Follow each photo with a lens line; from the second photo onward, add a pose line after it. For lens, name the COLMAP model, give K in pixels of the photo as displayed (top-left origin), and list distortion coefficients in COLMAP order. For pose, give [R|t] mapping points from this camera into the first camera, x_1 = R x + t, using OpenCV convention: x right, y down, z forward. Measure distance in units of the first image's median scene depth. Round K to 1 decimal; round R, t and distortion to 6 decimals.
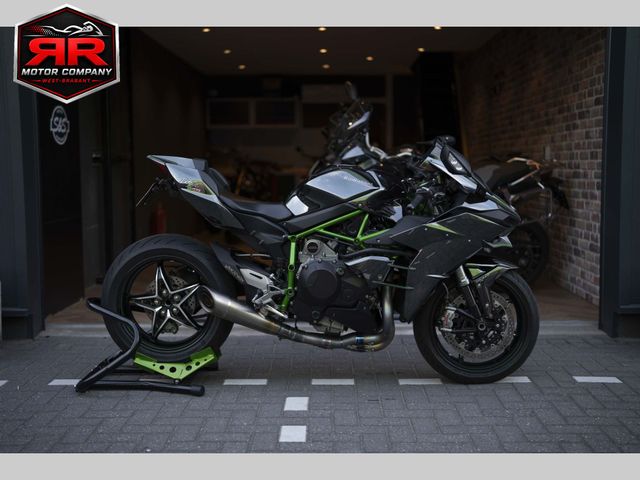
lens RADIAL K [[886.3, 0, 320.0], [0, 886.3, 240.0], [0, 0, 1]] dist [-0.095617, 0.866640]
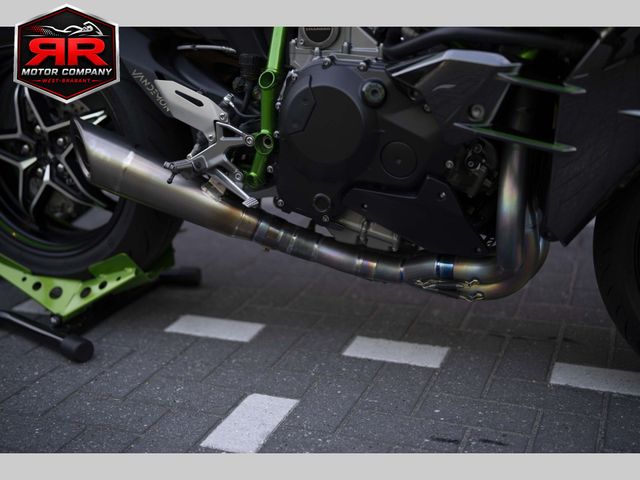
lens RADIAL K [[886.3, 0, 320.0], [0, 886.3, 240.0], [0, 0, 1]] dist [-0.095617, 0.866640]
pose [[0.938913, 0.084620, -0.333590, 0.123688], [-0.016571, 0.979292, 0.201772, 0.020914], [0.343756, -0.183918, 0.920872, 0.620262]]
